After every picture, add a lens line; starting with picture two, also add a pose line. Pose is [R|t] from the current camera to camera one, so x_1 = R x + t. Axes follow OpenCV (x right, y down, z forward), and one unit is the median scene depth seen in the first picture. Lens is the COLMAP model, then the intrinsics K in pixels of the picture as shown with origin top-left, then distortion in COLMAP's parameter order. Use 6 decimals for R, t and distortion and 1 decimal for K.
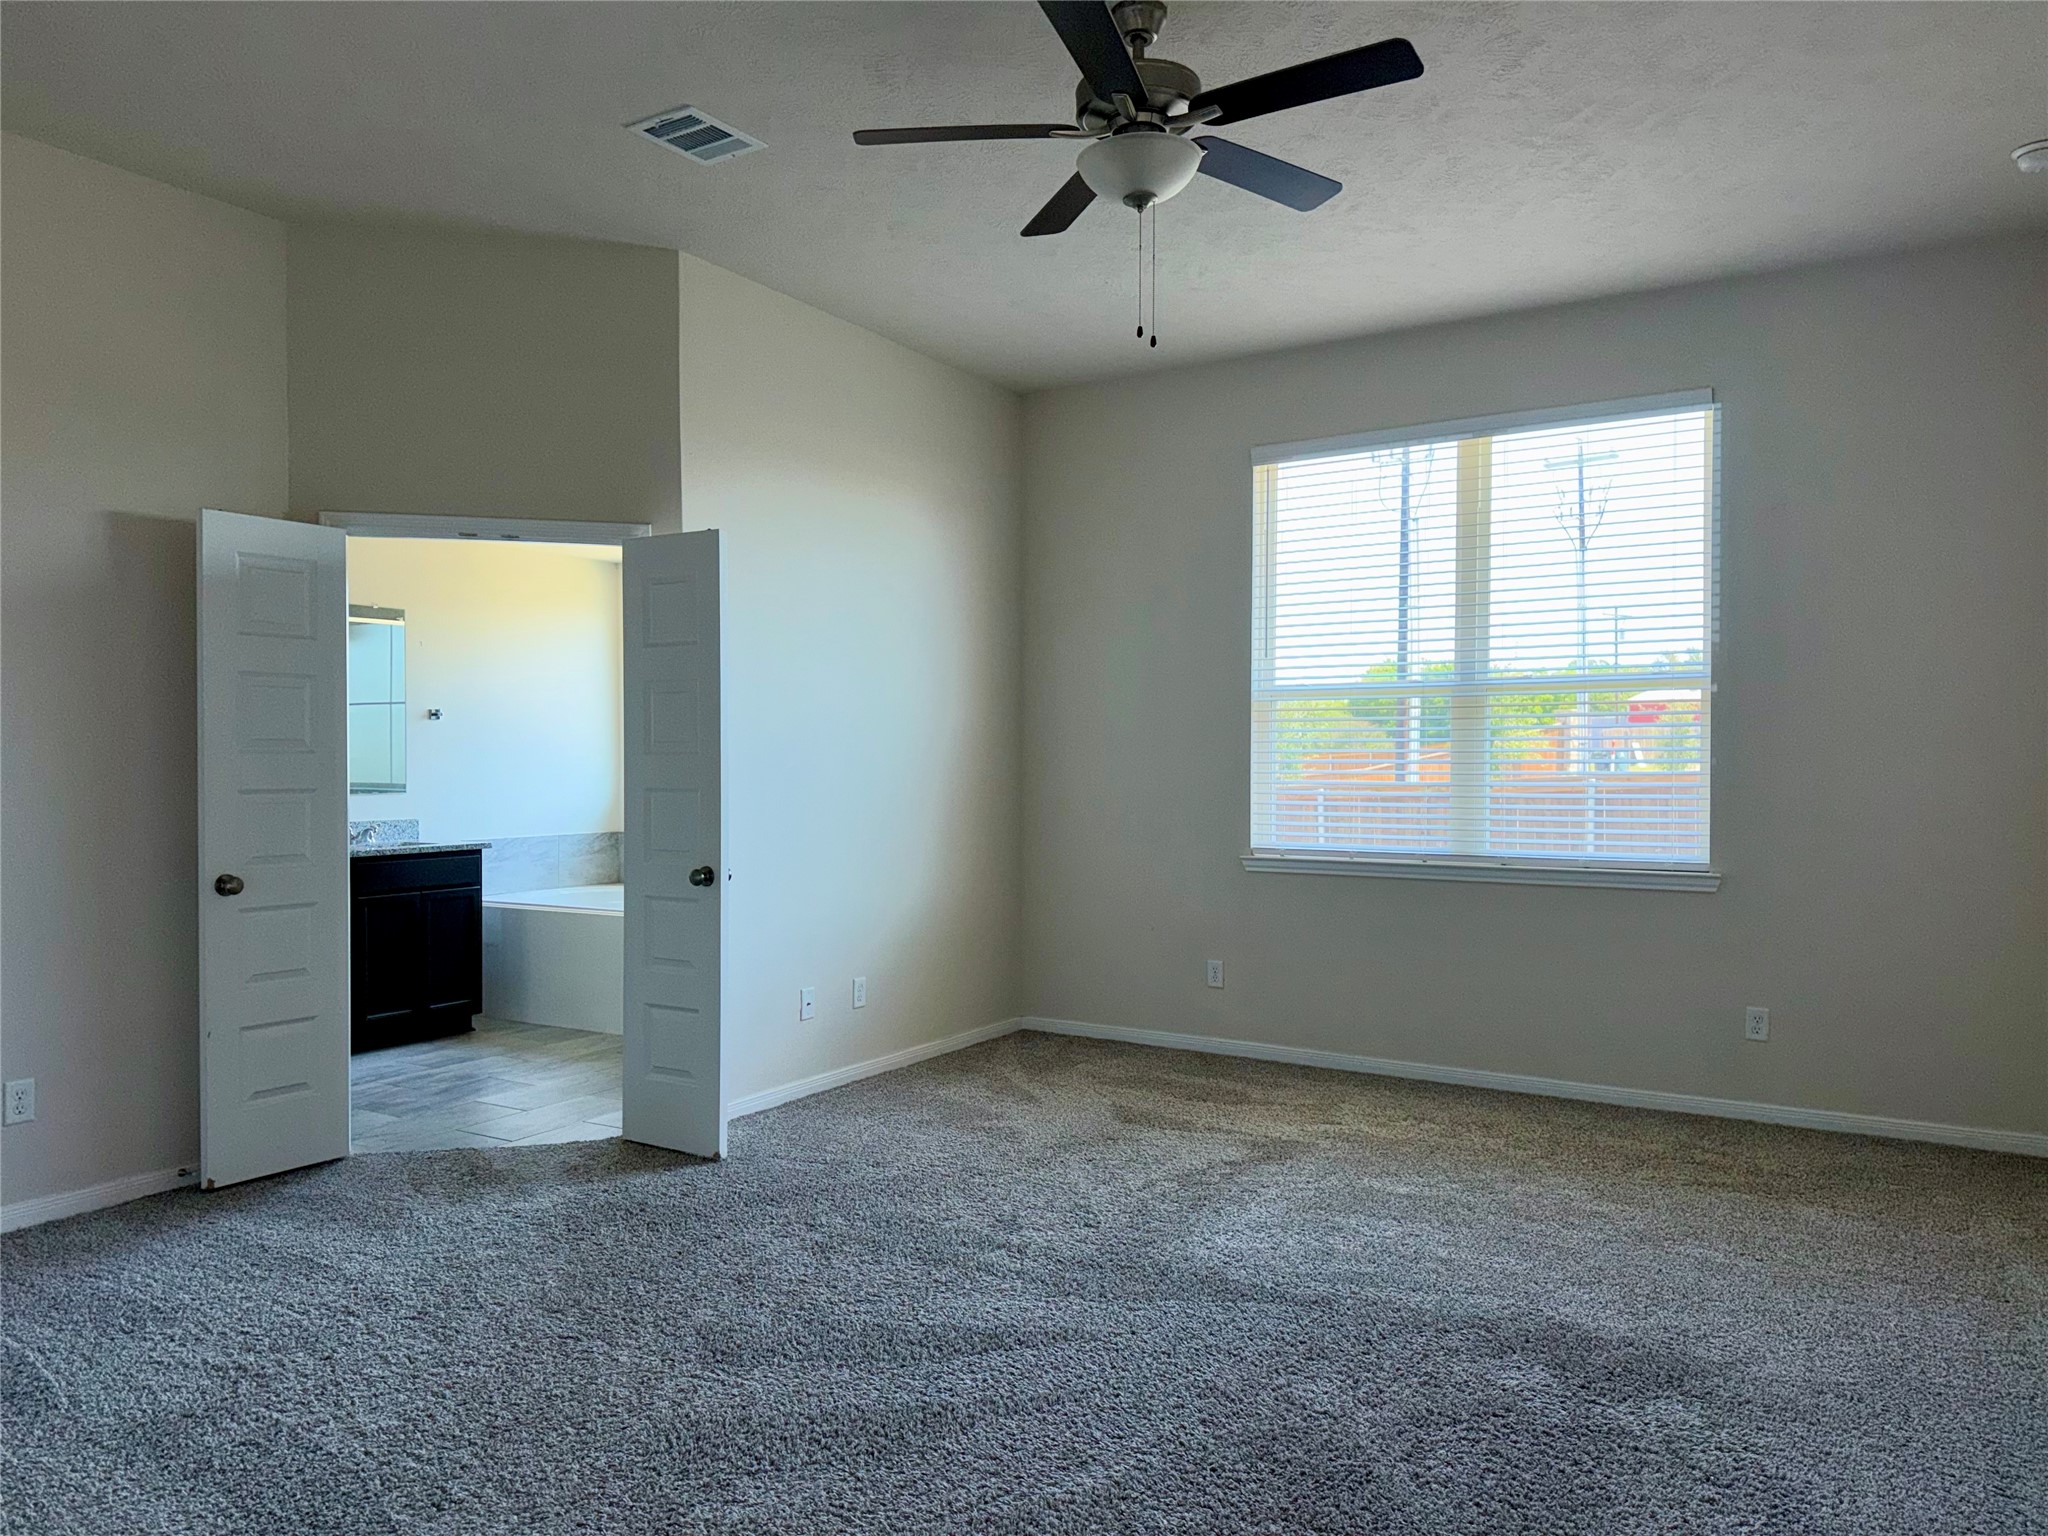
lens RADIAL K [[1444.1, 0, 1015.3], [0, 1444.1, 770.1], [0, 0, 1]] dist [0.125485, -0.190688]
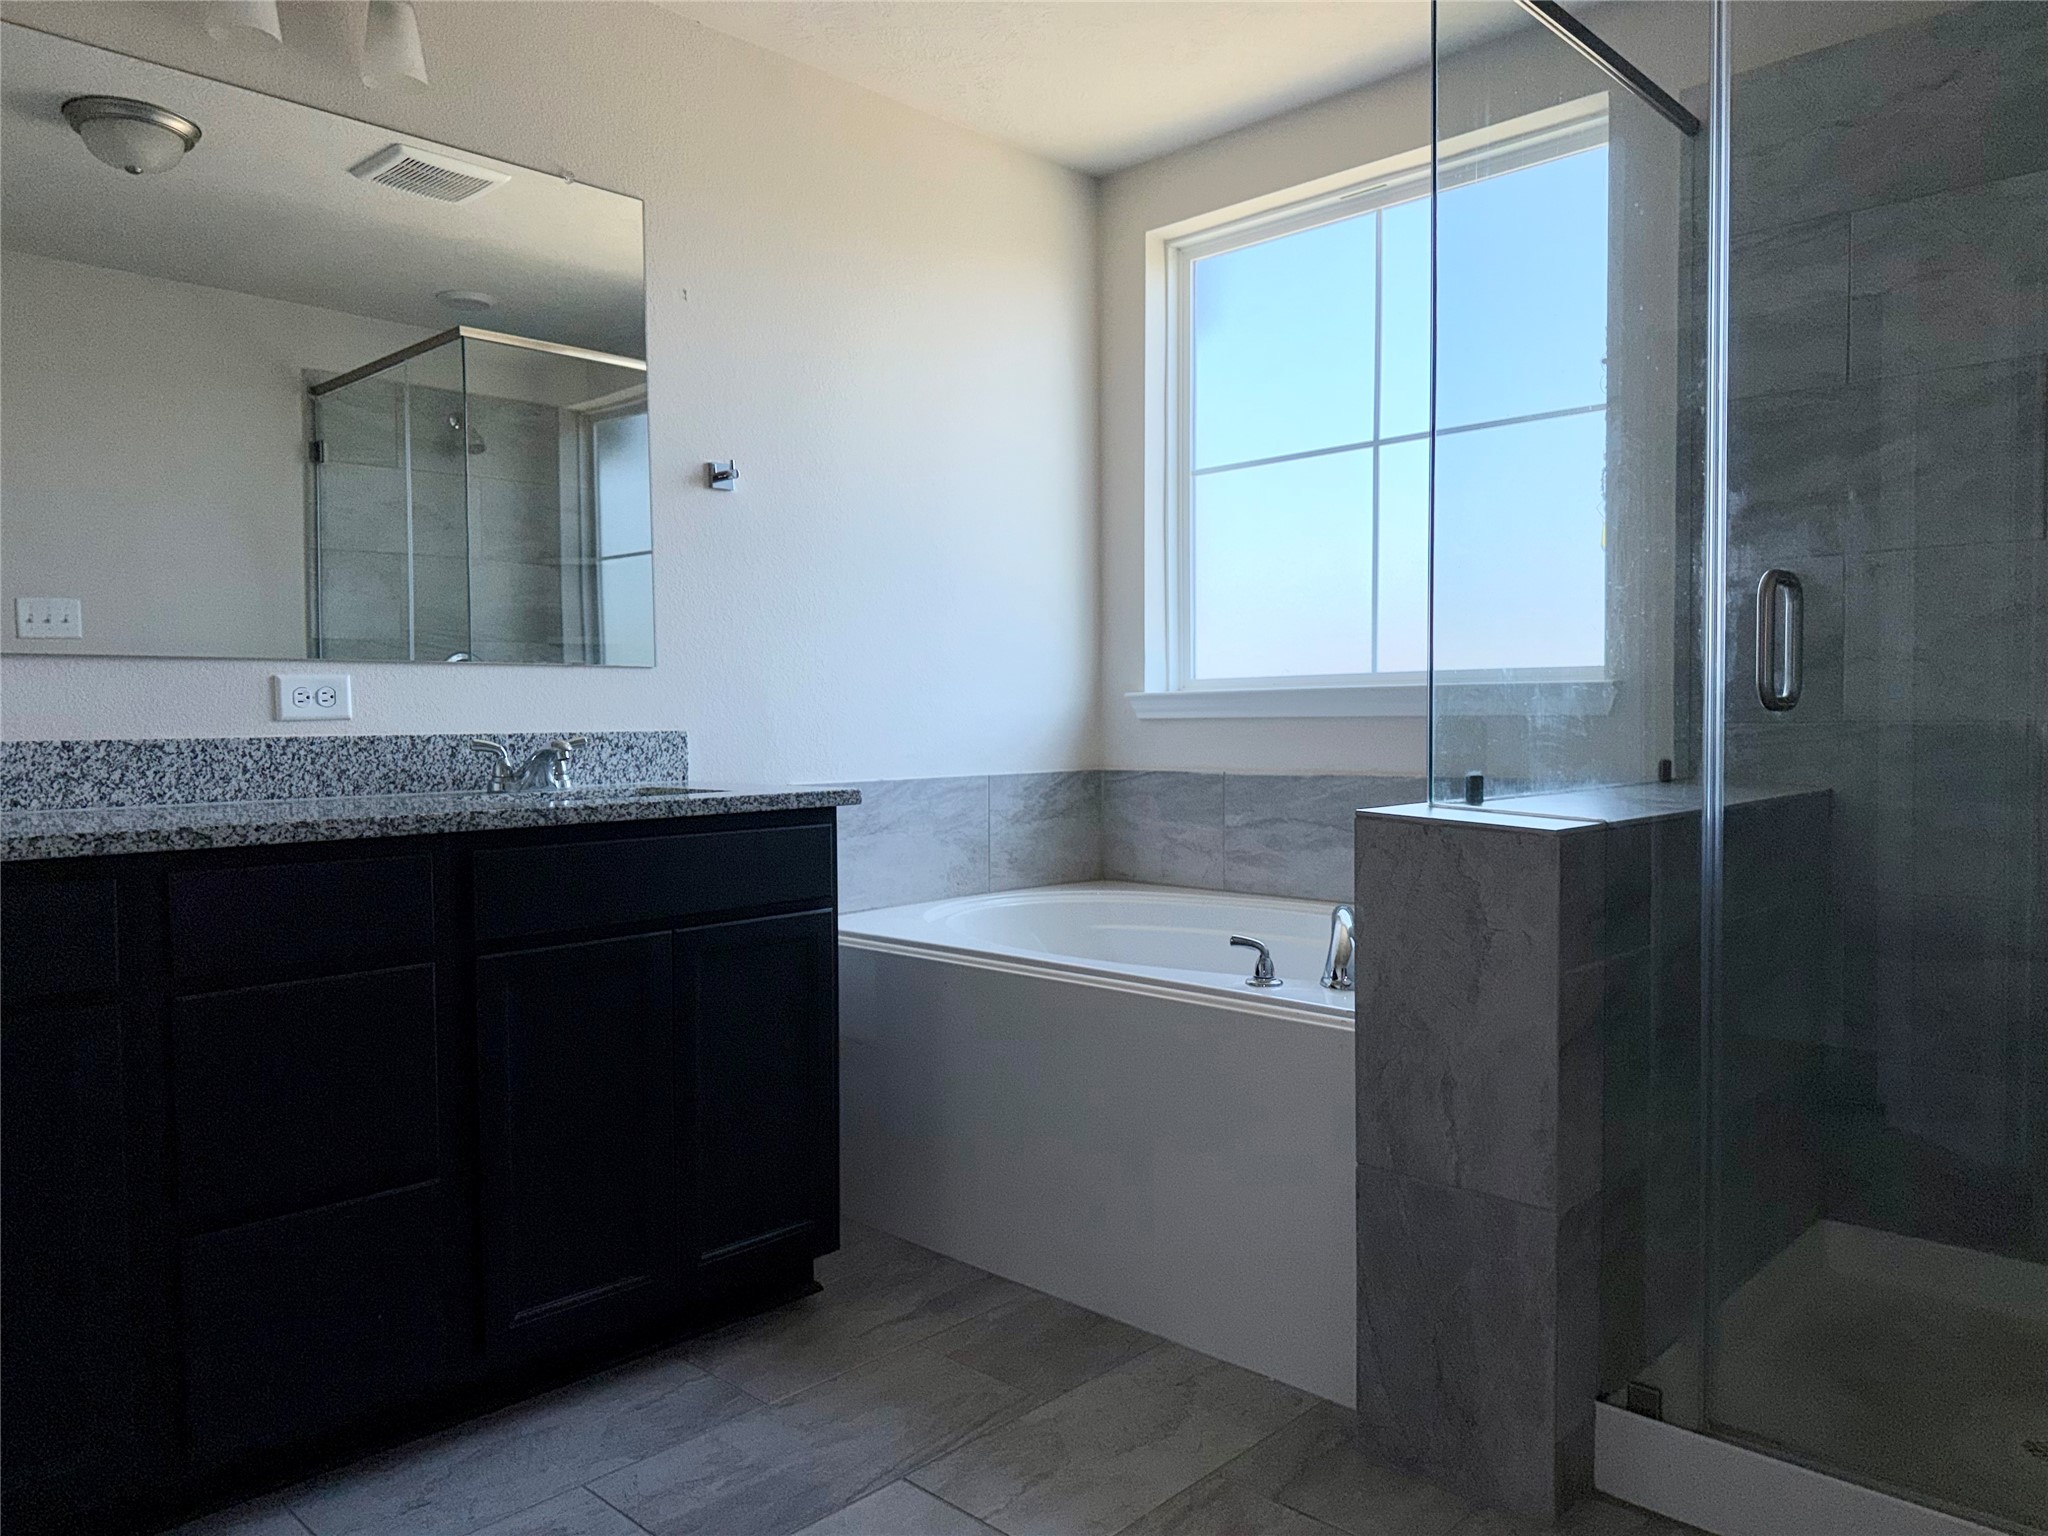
lens RADIAL K [[1444.1, 0, 1015.3], [0, 1444.1, 770.1], [0, 0, 1]] dist [0.125485, -0.190688]
pose [[0.976417, 0.001150, -0.215892, -0.233151], [0.005588, 0.999516, 0.030599, 0.032541], [0.215823, -0.031084, 0.975938, 0.631788]]
